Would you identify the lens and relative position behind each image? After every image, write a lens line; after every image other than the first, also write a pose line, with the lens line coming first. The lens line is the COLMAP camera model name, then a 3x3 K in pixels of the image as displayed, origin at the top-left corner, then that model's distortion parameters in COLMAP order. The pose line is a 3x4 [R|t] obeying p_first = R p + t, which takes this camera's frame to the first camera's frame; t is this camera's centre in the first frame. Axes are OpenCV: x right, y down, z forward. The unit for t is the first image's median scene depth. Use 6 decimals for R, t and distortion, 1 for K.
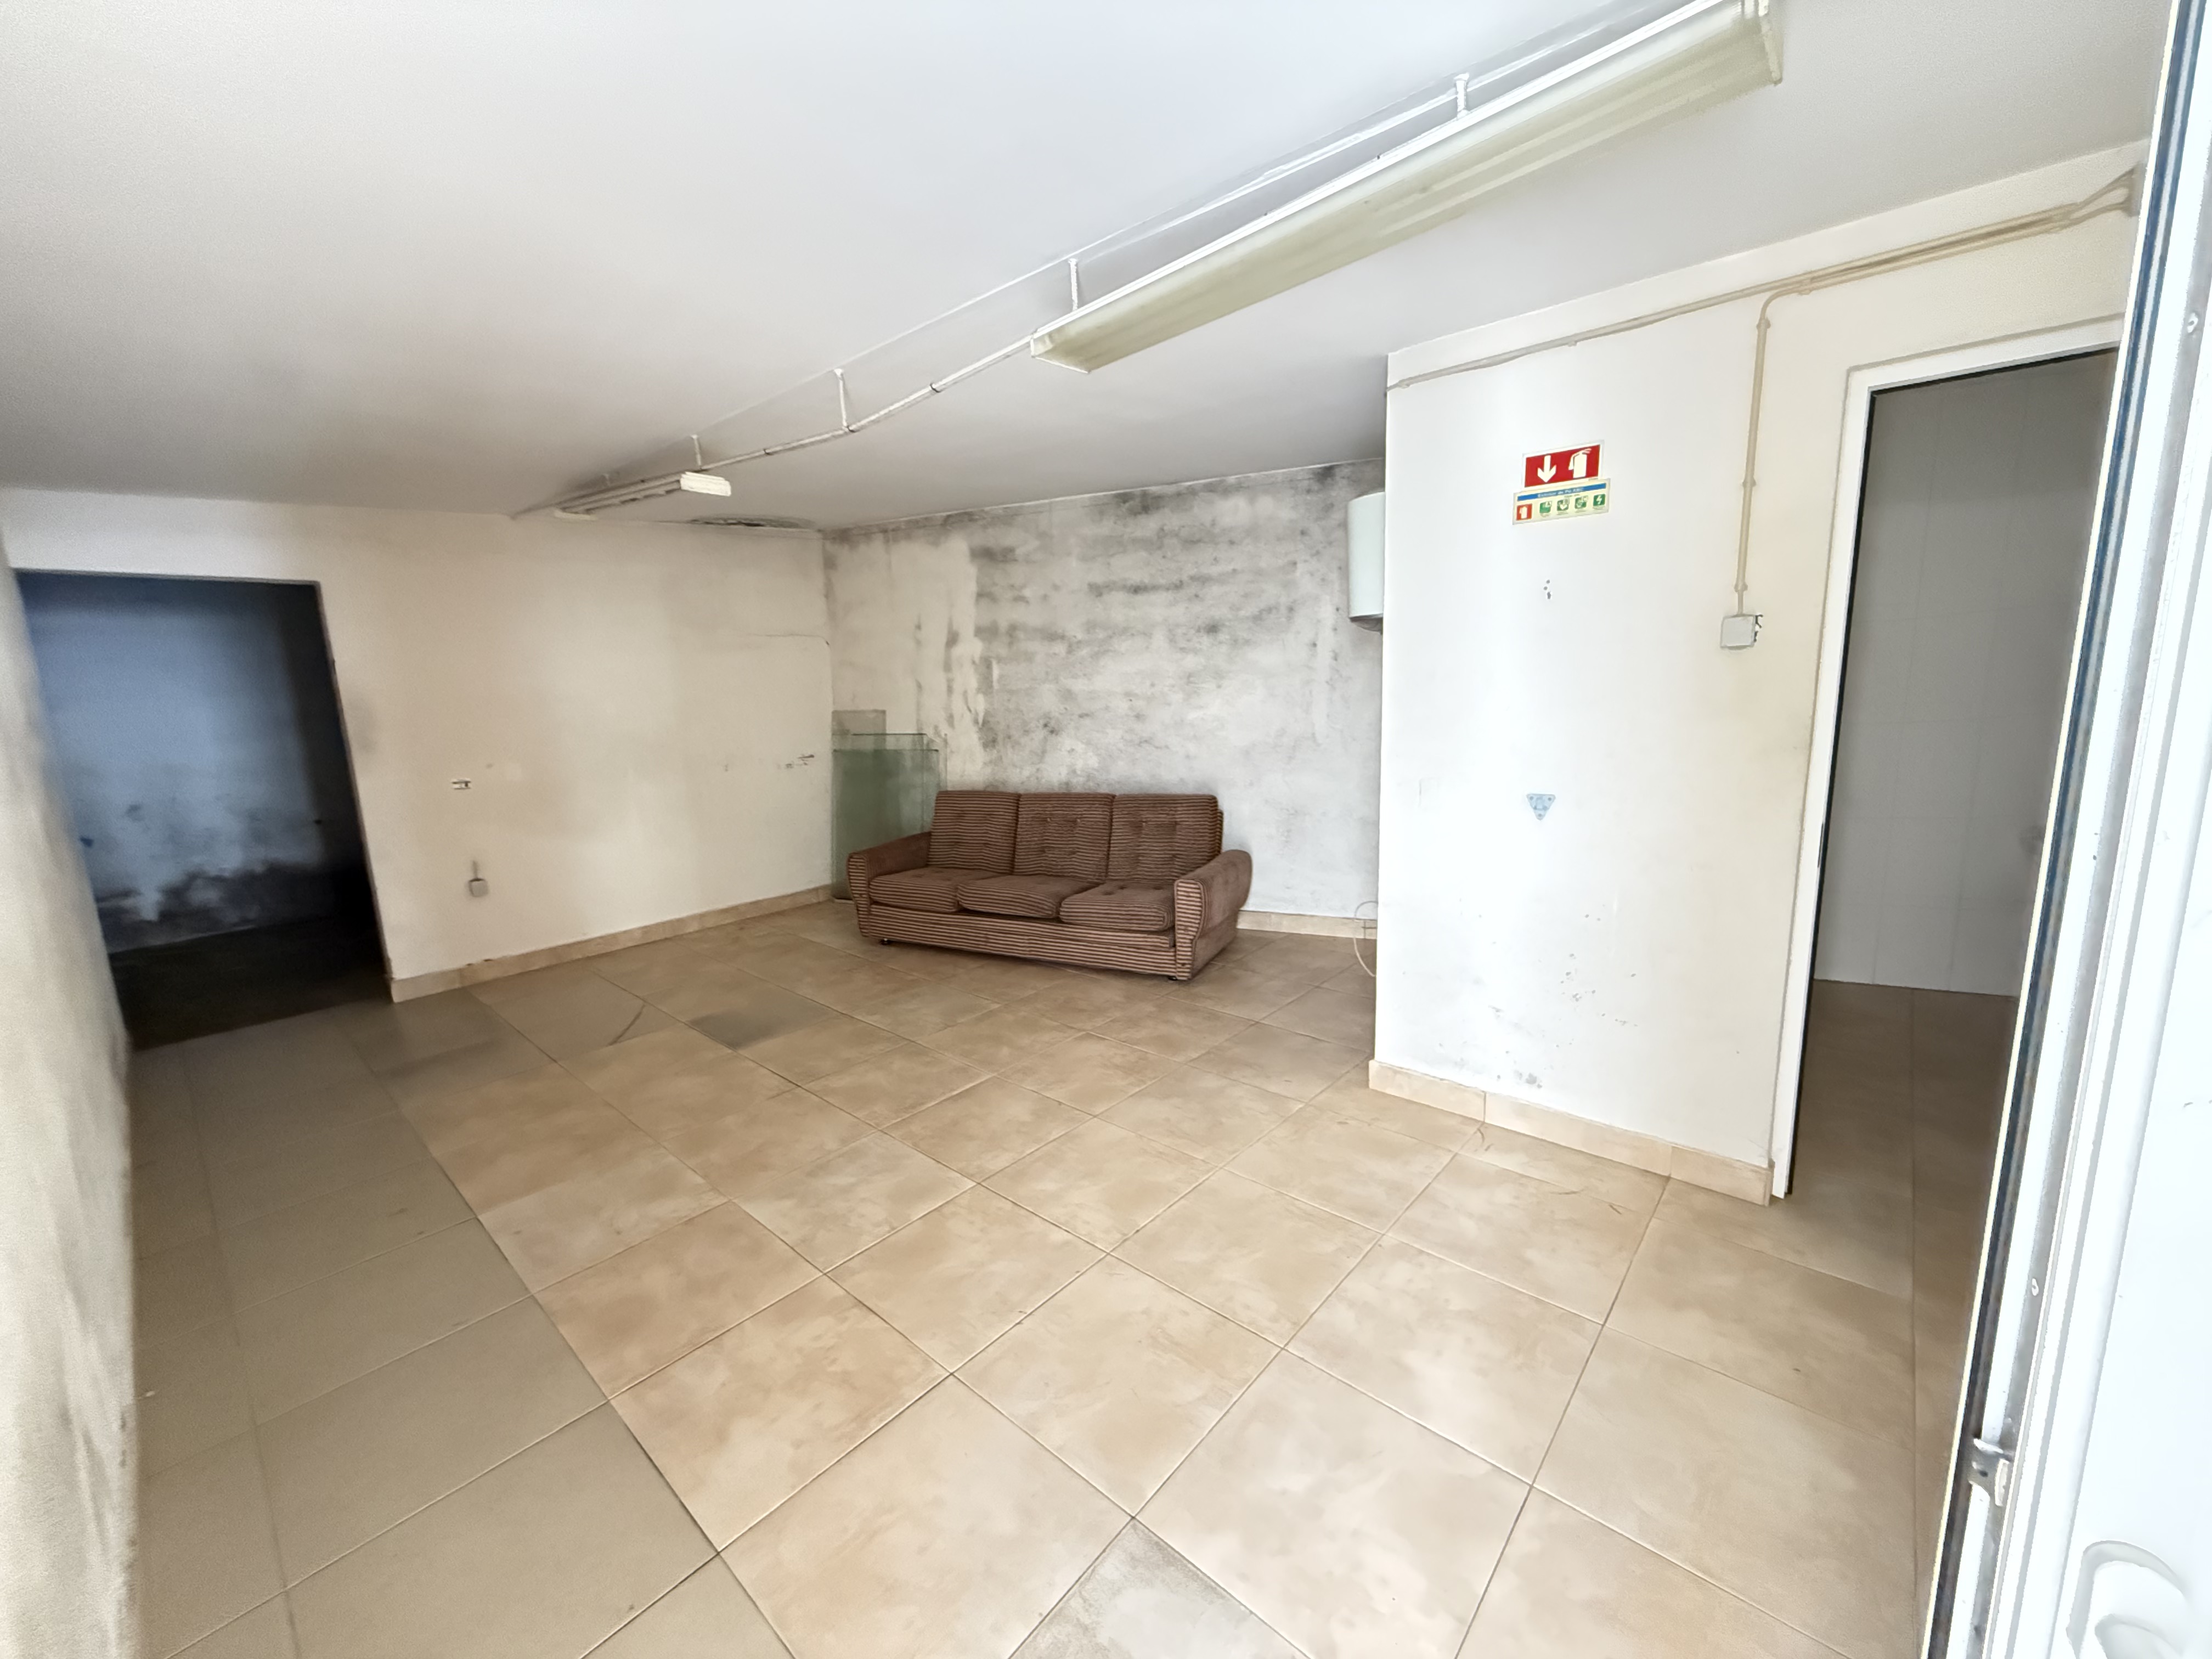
lens RADIAL K [[879.1, 0, 1099.7], [0, 879.1, 827.2], [0, 0, 1]] dist [0.000653, 0.000218]
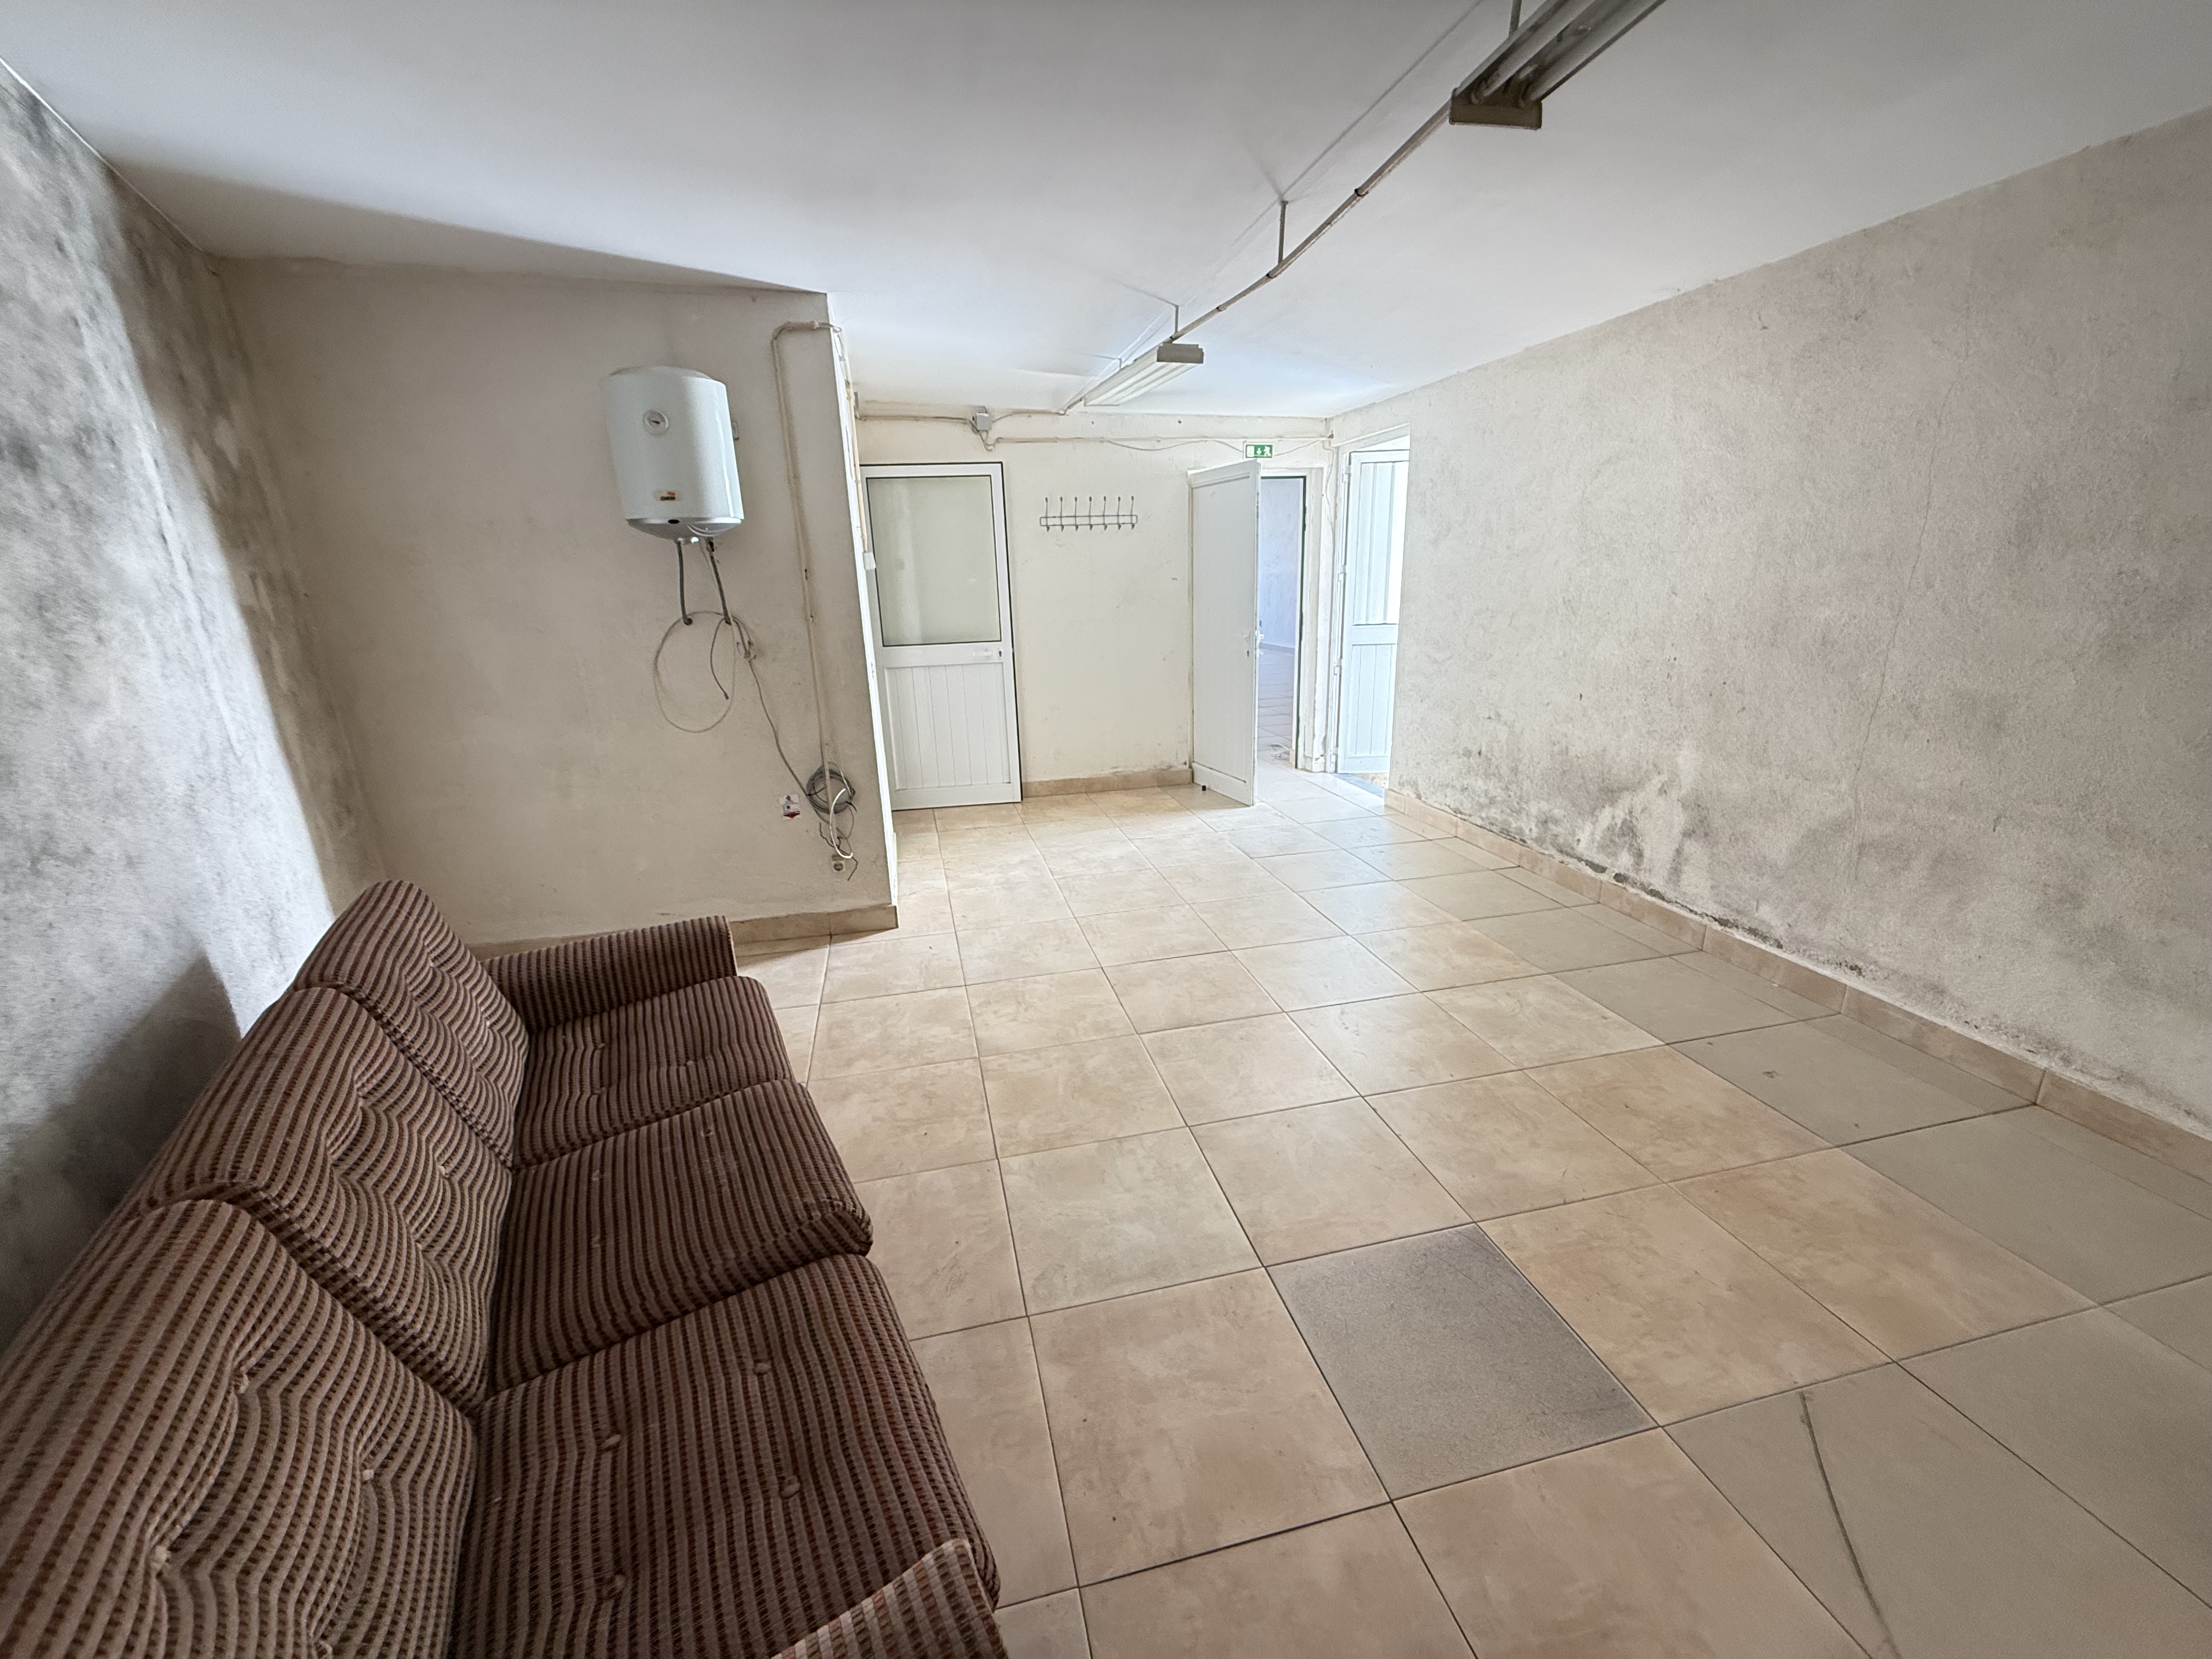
lens RADIAL K [[879.1, 0, 1099.7], [0, 879.1, 827.2], [0, 0, 1]] dist [0.000653, 0.000218]
pose [[-0.815212, -0.097488, 0.570899, -0.401520], [0.163736, 0.906725, 0.388639, -0.171505], [-0.555536, 0.410300, -0.723211, 1.117385]]
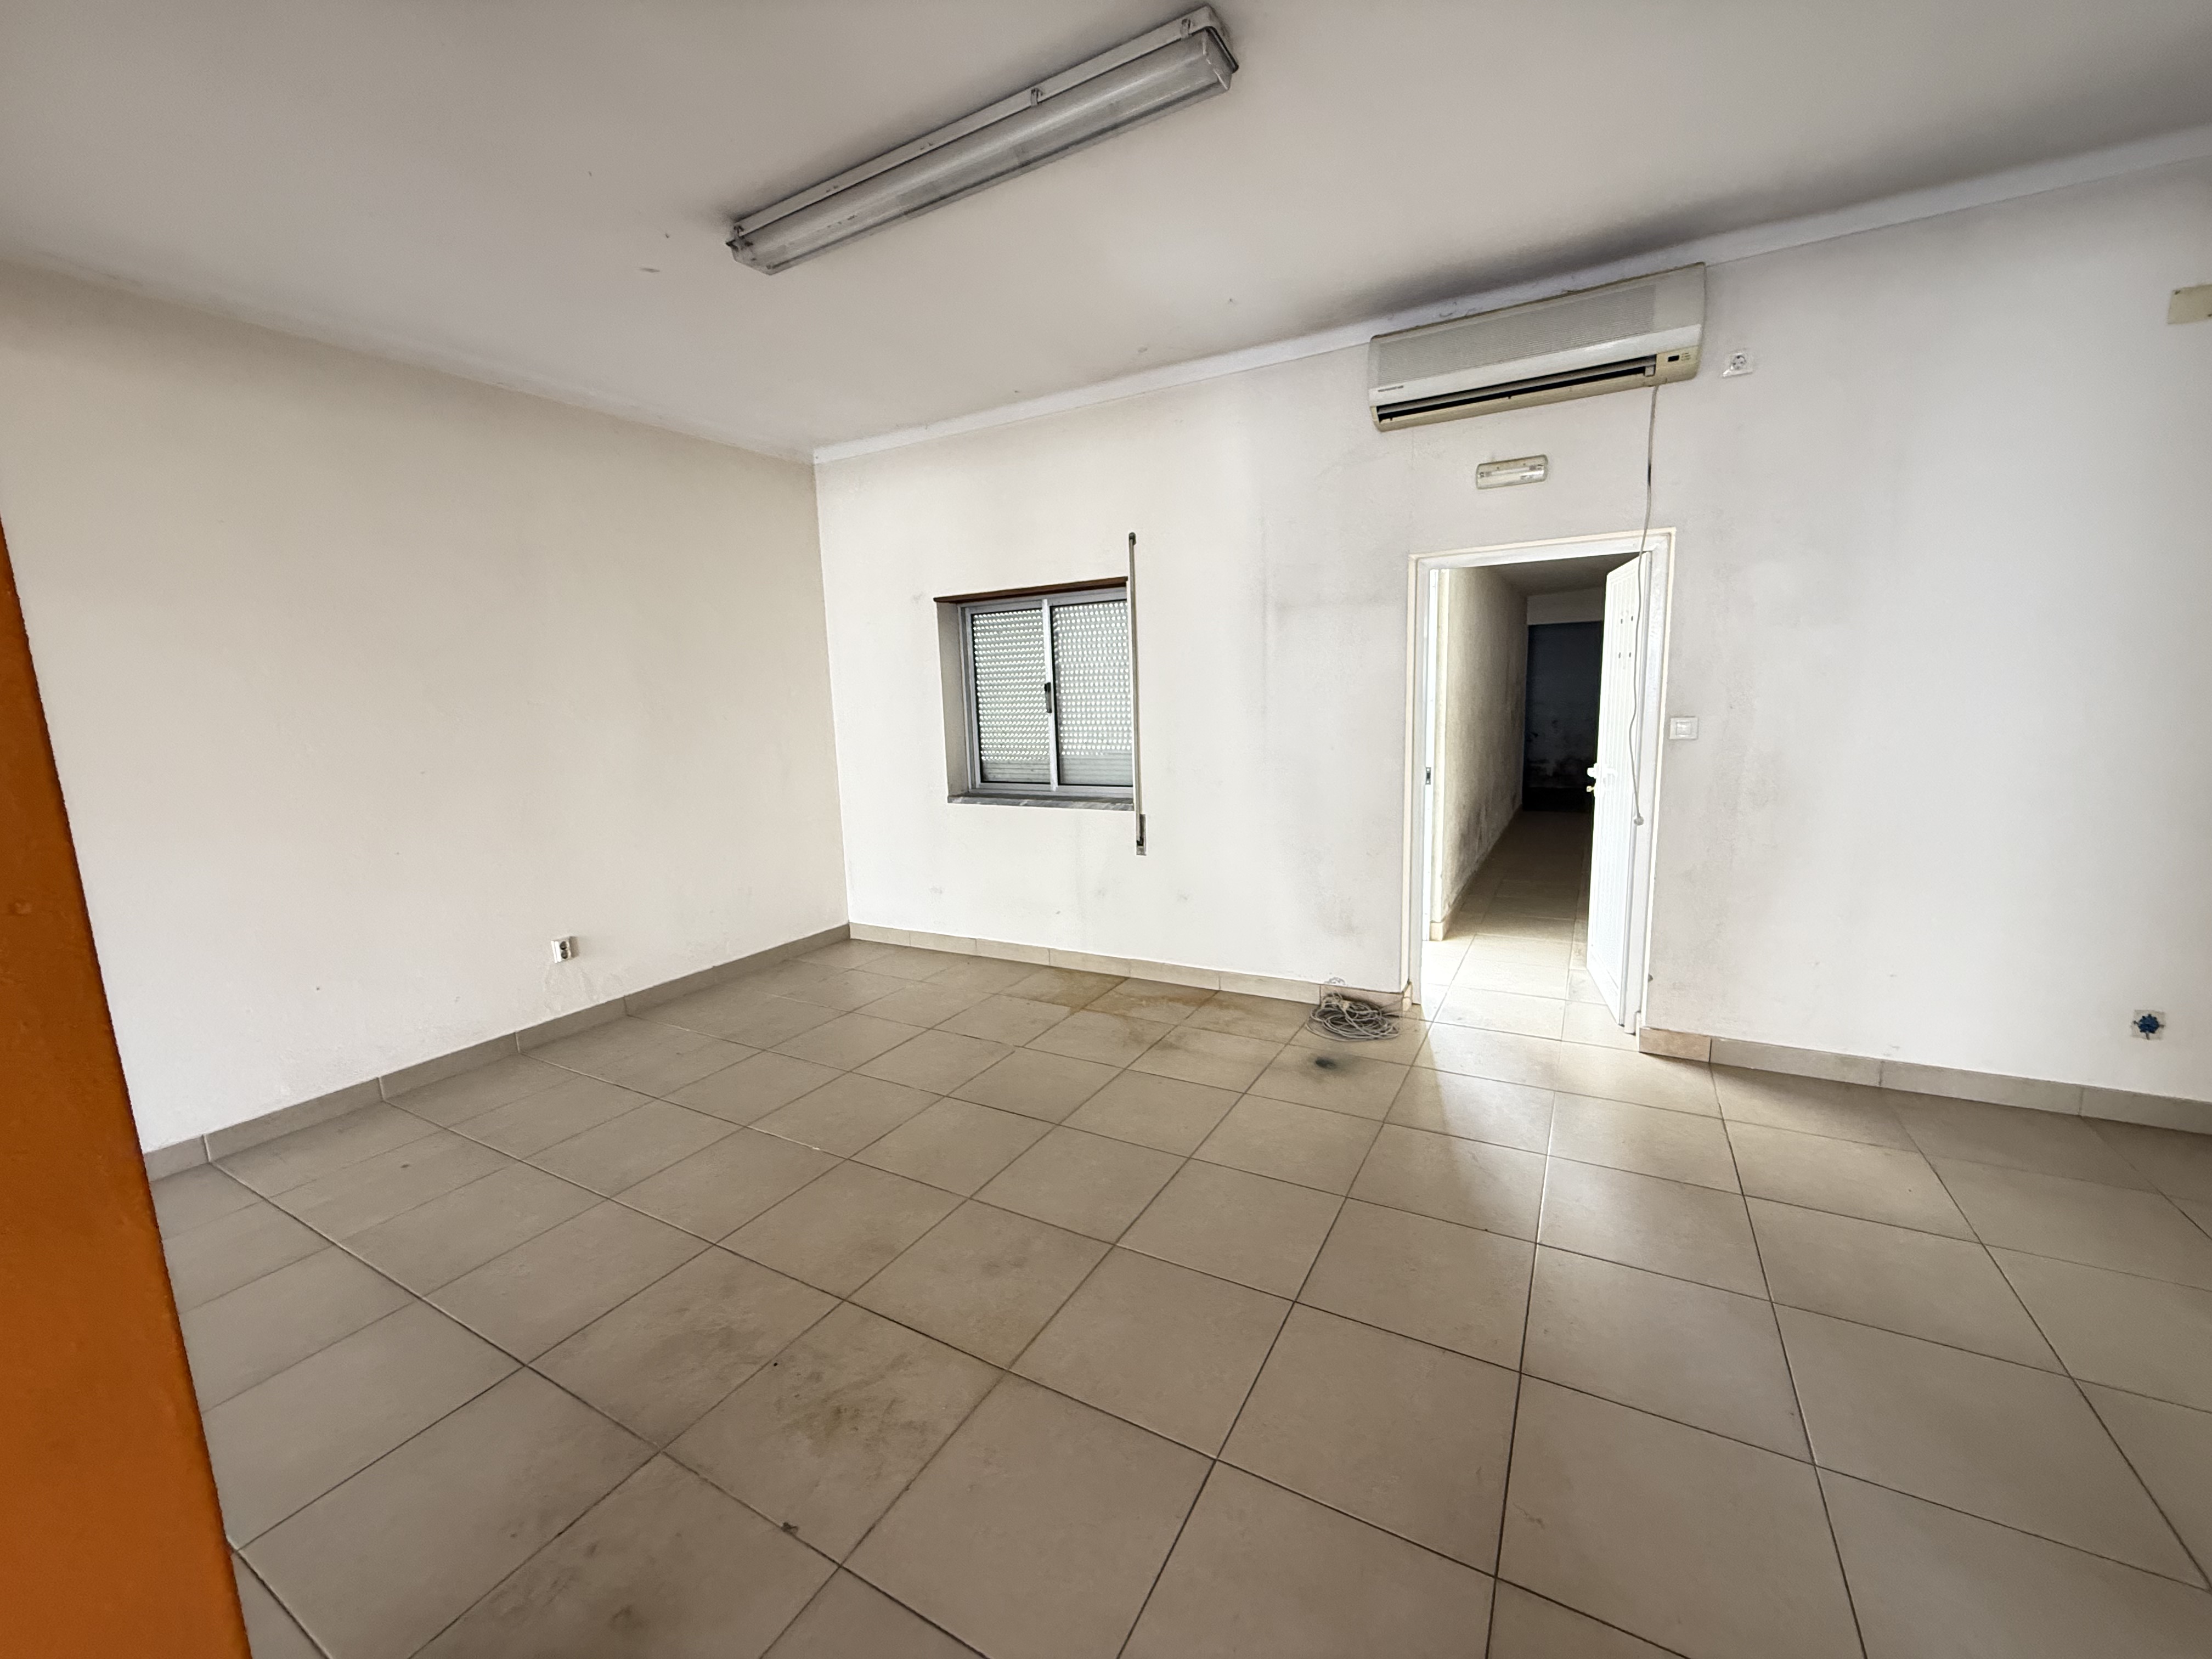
lens RADIAL K [[879.1, 0, 1099.7], [0, 879.1, 827.2], [0, 0, 1]] dist [0.000653, 0.000218]
pose [[0.215584, 0.181544, -0.959461, 1.321439], [-0.140527, 0.978106, 0.153496, 0.097697], [0.966321, 0.101739, 0.236376, -0.950486]]
